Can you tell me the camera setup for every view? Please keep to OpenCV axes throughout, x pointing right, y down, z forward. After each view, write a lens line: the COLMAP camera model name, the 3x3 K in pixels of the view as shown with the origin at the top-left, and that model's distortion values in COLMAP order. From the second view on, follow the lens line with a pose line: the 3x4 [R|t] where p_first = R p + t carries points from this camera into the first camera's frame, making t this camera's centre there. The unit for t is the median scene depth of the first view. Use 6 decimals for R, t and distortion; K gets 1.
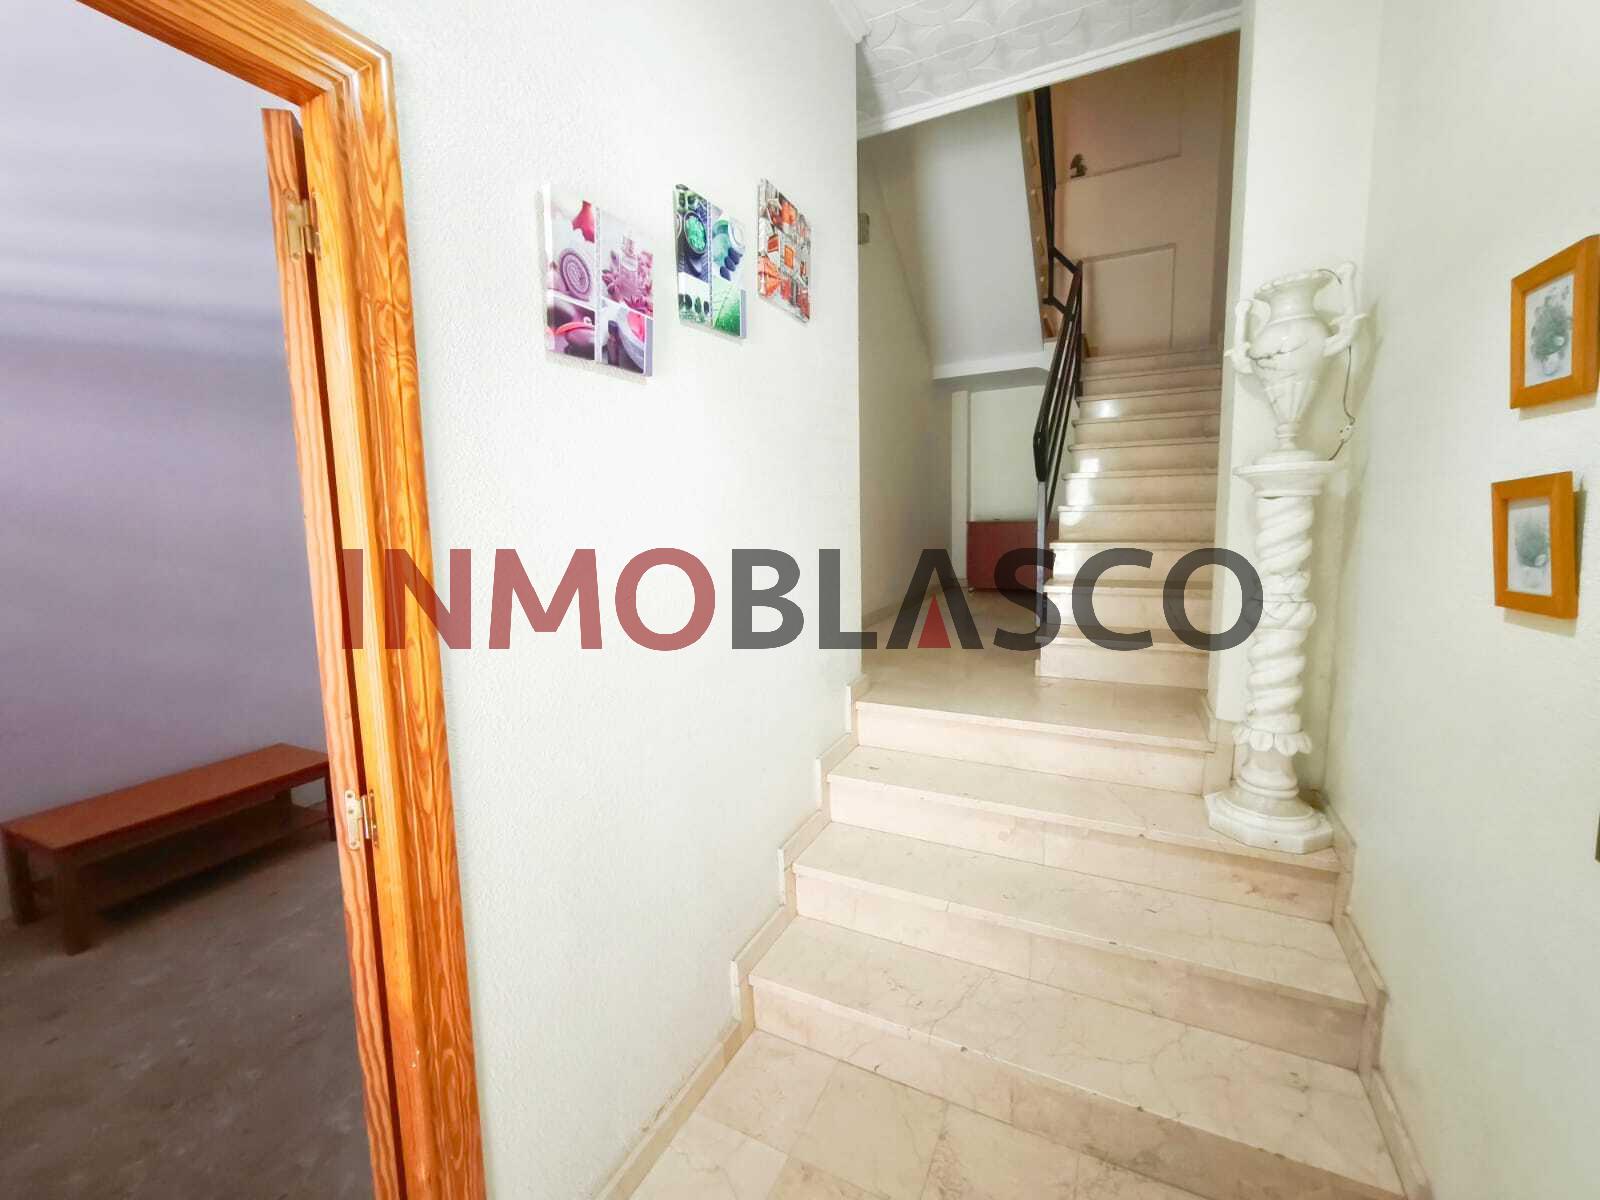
lens RADIAL K [[677.0, 0, 809.7], [0, 677.0, 592.8], [0, 0, 1]] dist [-0.001190, -0.000458]
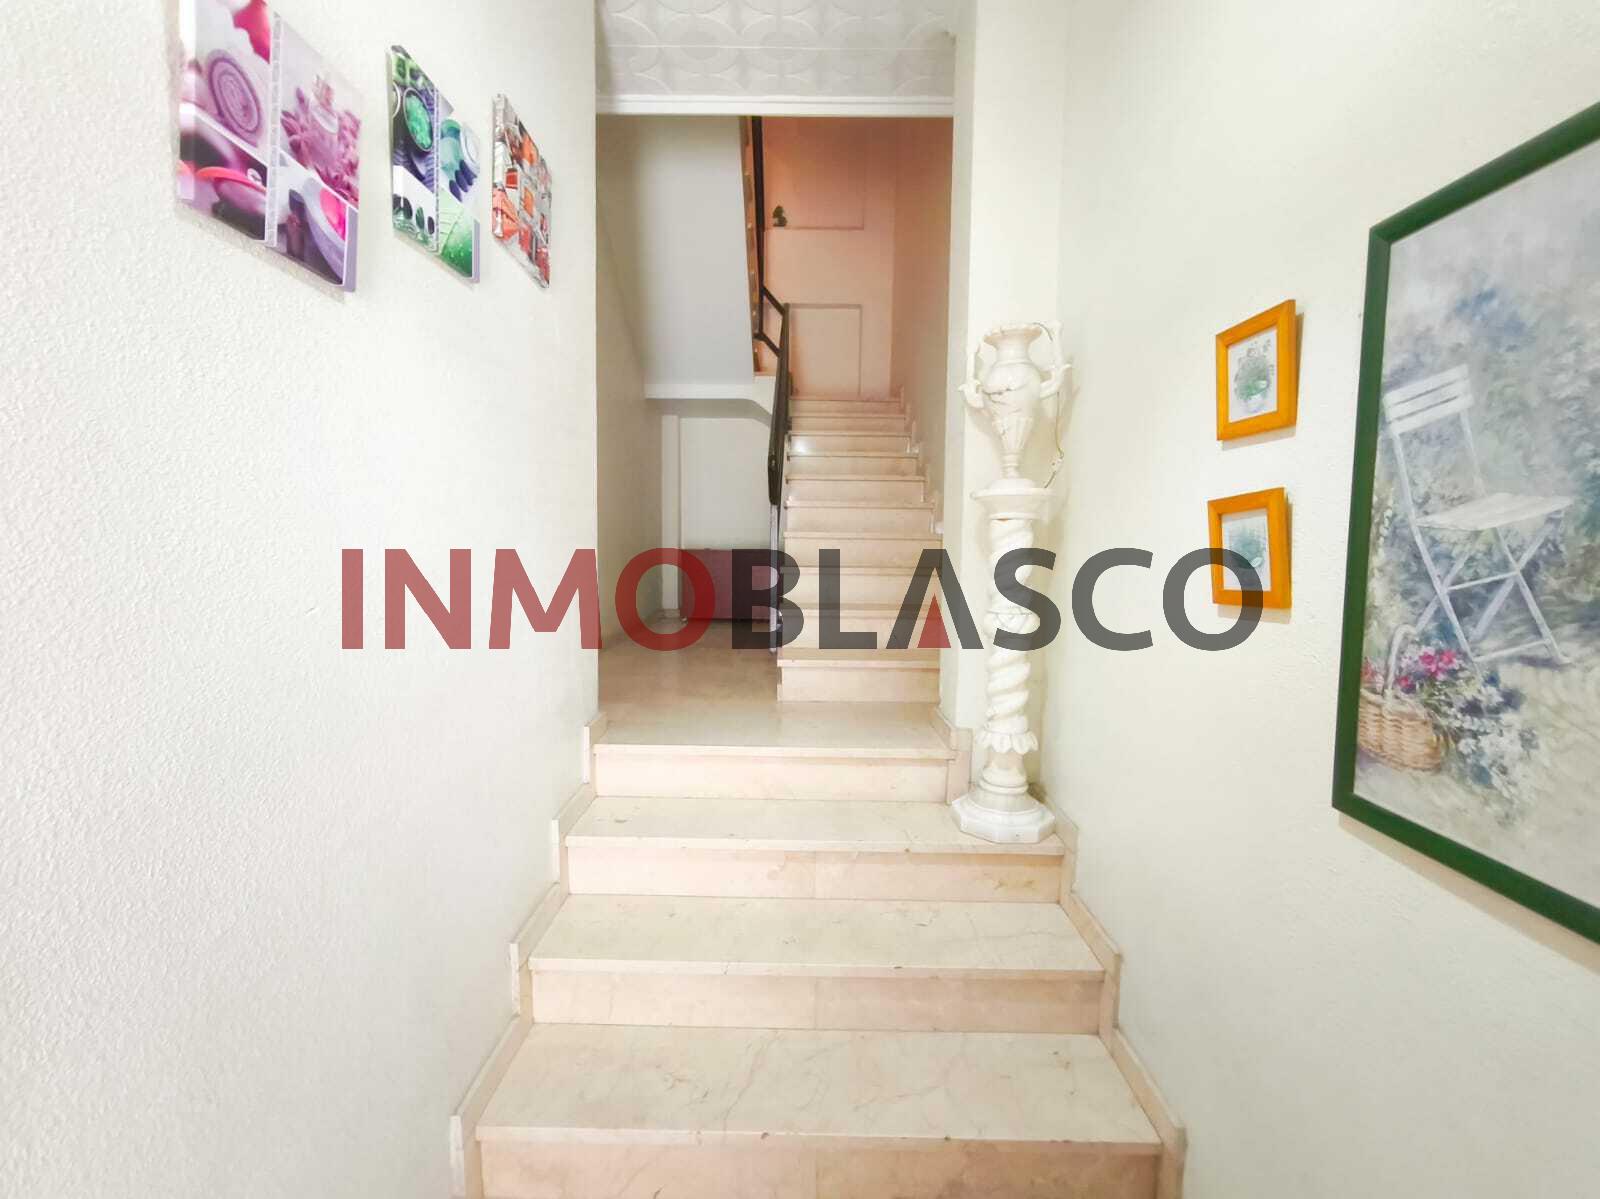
lens RADIAL K [[677.0, 0, 792.0], [0, 677.0, 595.3], [0, 0, 1]] dist [-0.001190, -0.000458]
pose [[0.899062, 0.001214, 0.437819, -0.107342], [0.022521, 0.998544, -0.049017, 0.028146], [-0.437241, 0.053930, 0.897726, 0.158445]]
